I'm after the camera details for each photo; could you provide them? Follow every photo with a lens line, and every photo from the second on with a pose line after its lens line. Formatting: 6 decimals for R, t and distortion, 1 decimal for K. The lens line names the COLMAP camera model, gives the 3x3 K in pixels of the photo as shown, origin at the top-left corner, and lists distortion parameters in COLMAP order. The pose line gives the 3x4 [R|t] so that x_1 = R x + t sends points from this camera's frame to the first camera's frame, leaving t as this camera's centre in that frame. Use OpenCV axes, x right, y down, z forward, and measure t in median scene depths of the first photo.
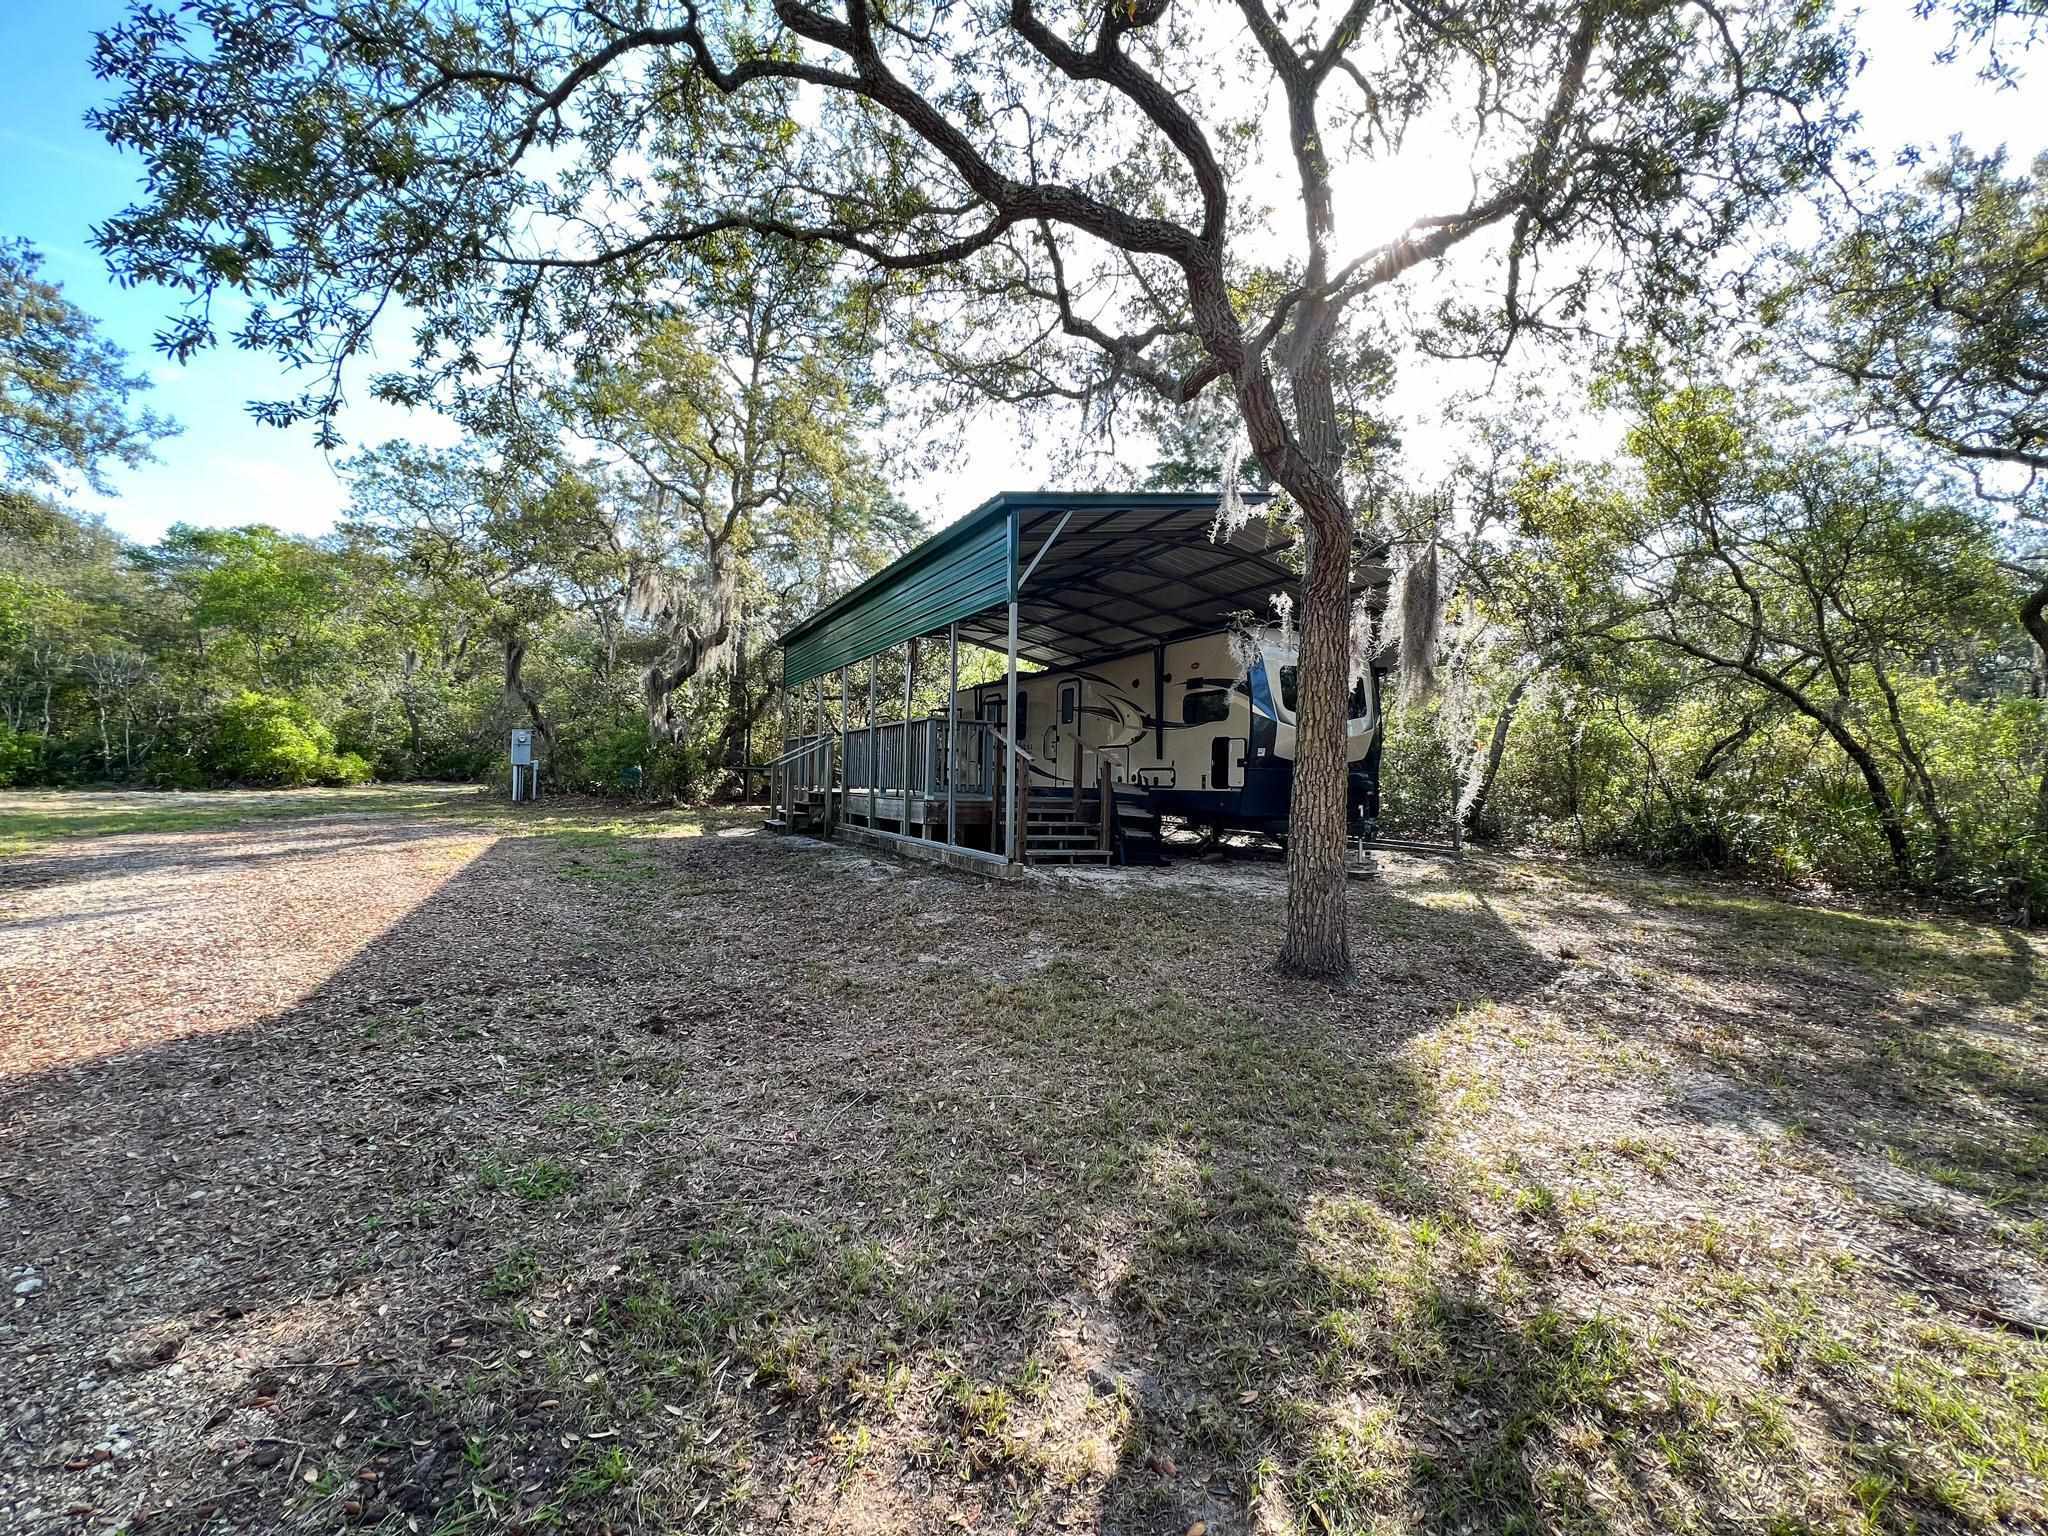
lens RADIAL K [[813.3, 0, 1014.9], [0, 813.3, 770.9], [0, 0, 1]] dist [-0.002253, 0.000716]
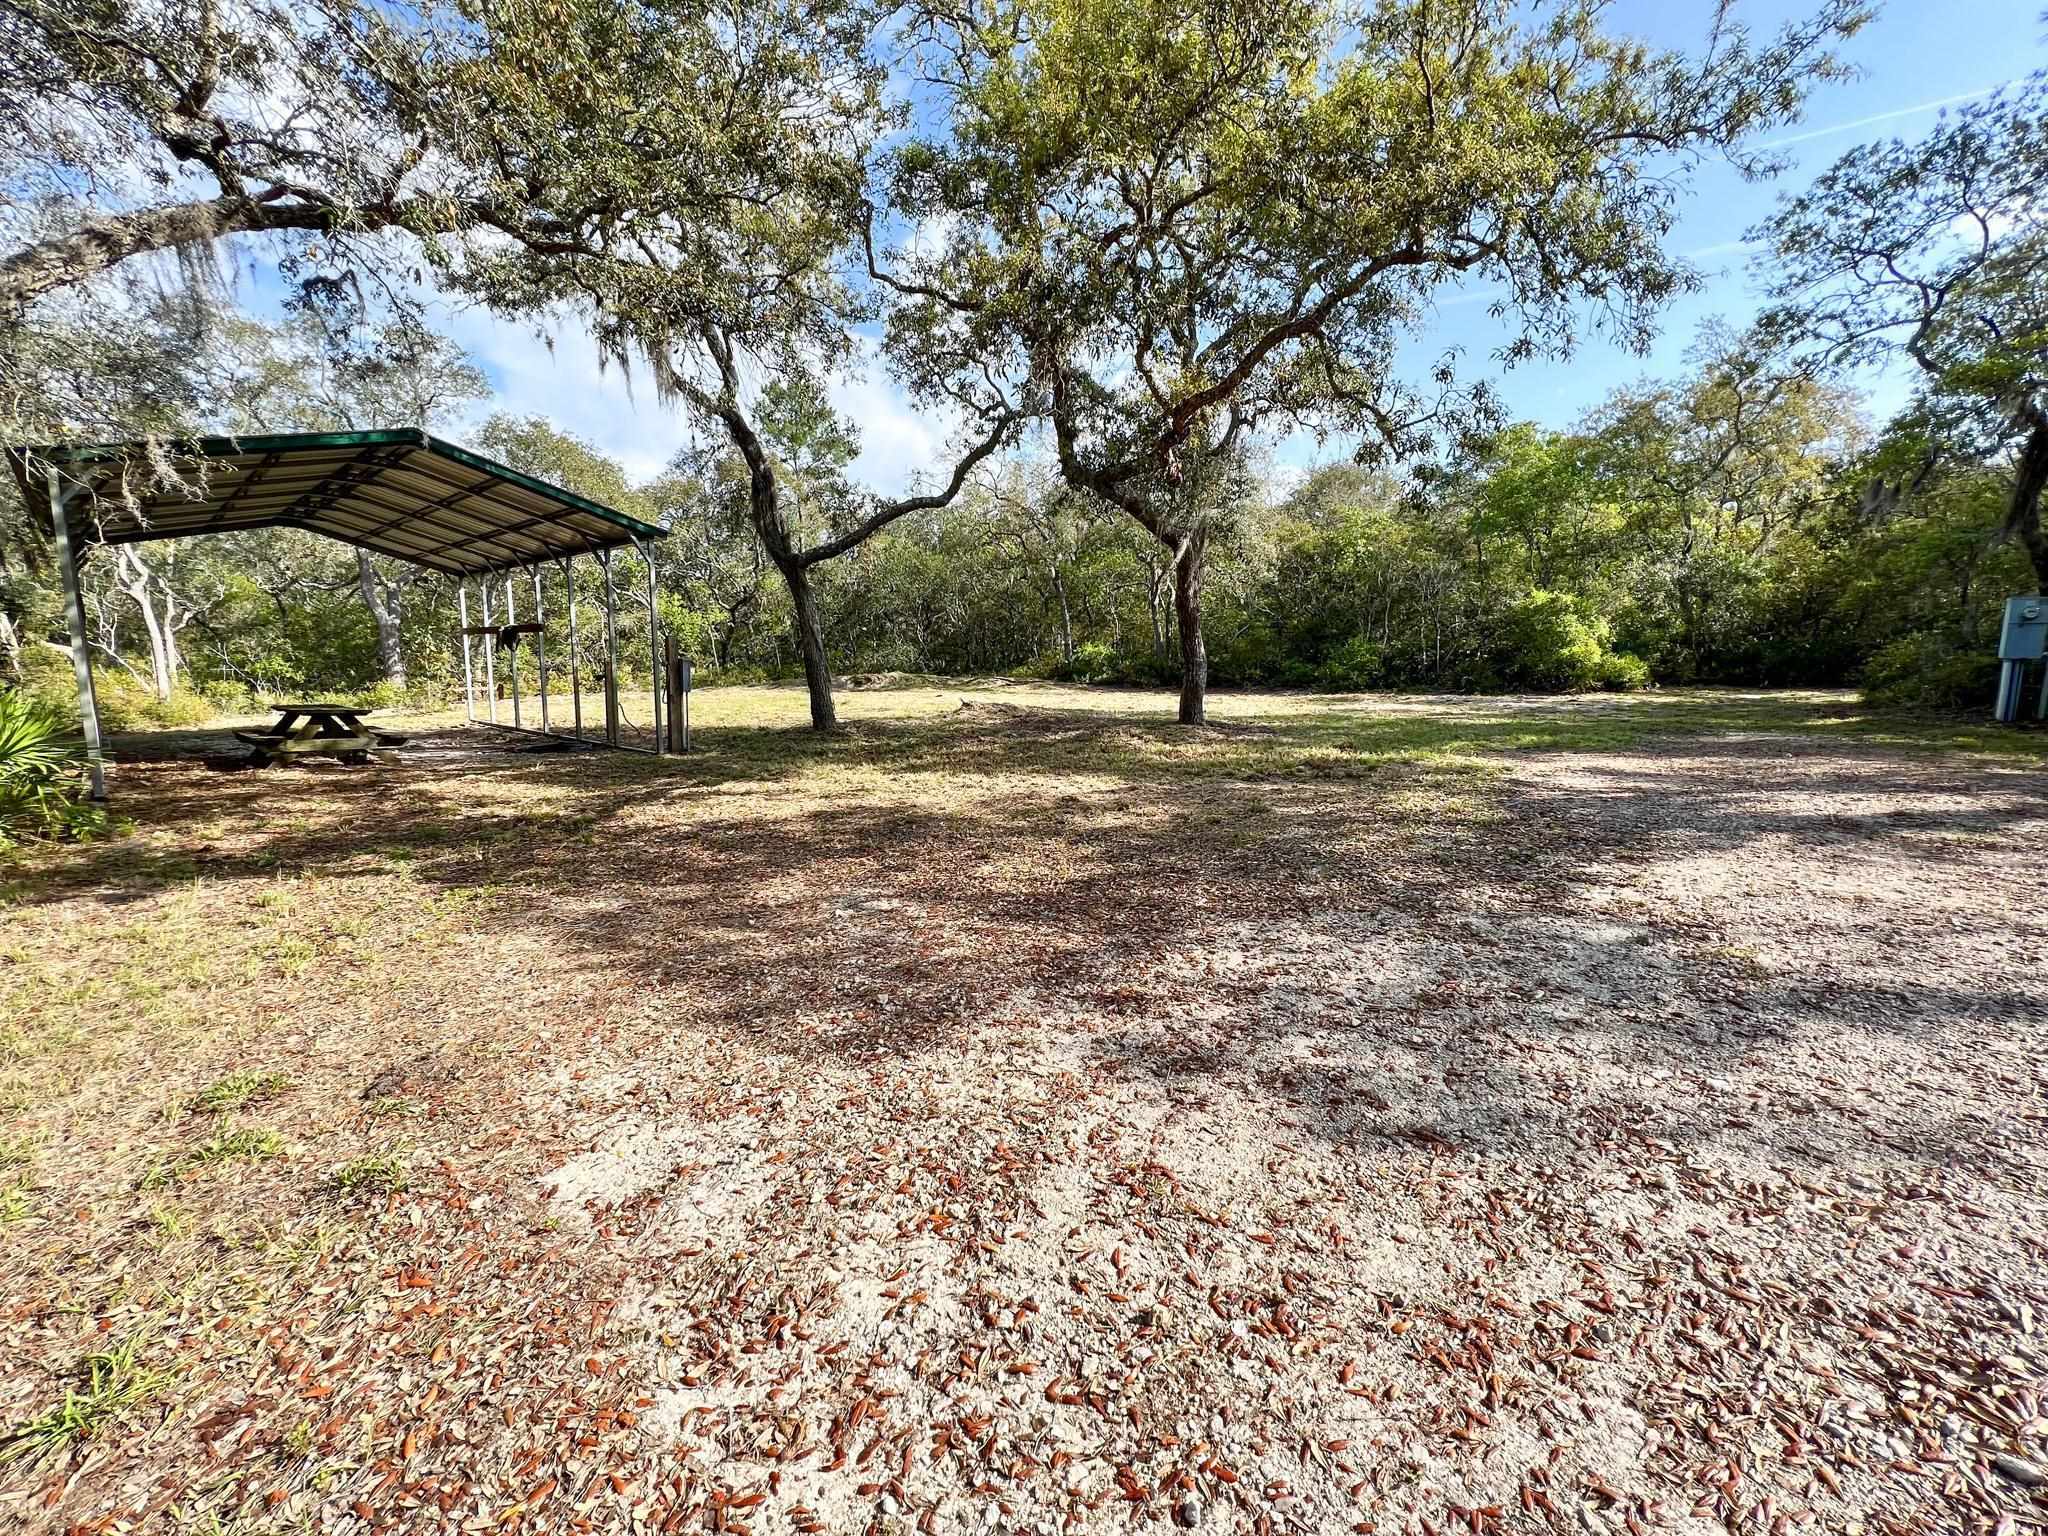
lens RADIAL K [[813.3, 0, 1015.7], [0, 813.3, 759.9], [0, 0, 1]] dist [-0.002253, 0.000716]
pose [[0.328998, 0.089788, -0.940052, -0.344786], [0.013401, 0.994925, 0.099719, -0.004403], [0.944235, -0.045405, 0.326126, 0.155085]]
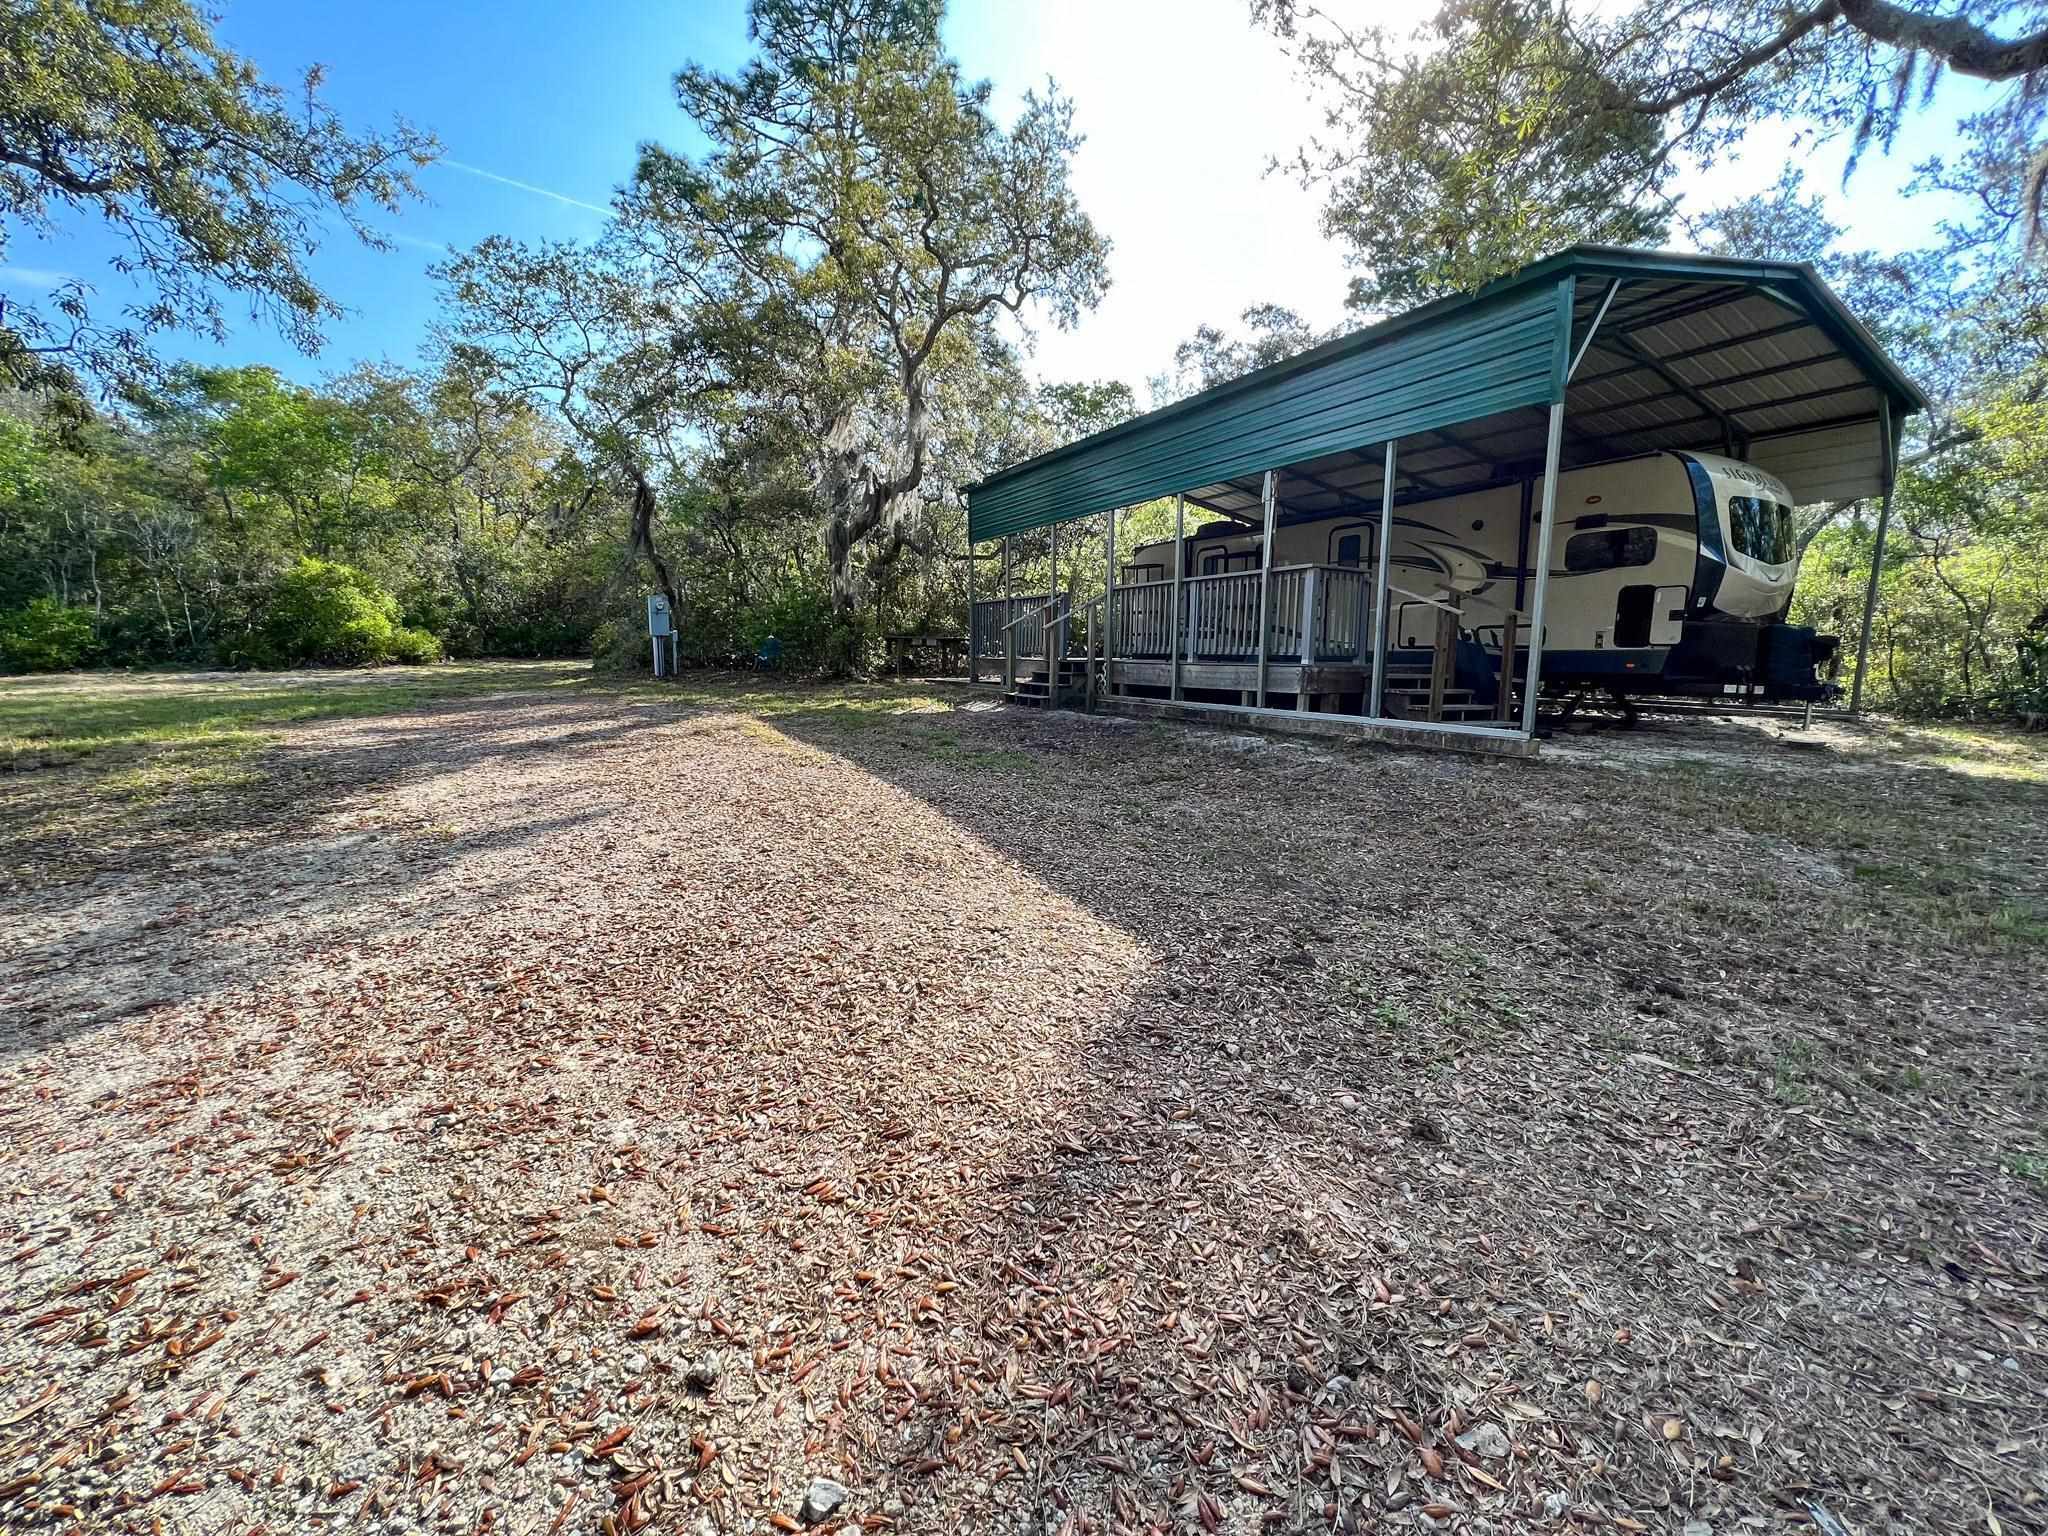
lens RADIAL K [[813.3, 0, 1025.1], [0, 813.3, 773.7], [0, 0, 1]] dist [-0.002253, 0.000716]
pose [[0.999730, -0.016598, 0.016266, -0.255435], [0.013748, 0.986722, 0.161838, 0.003708], [-0.018736, -0.161571, 0.986683, 0.094912]]
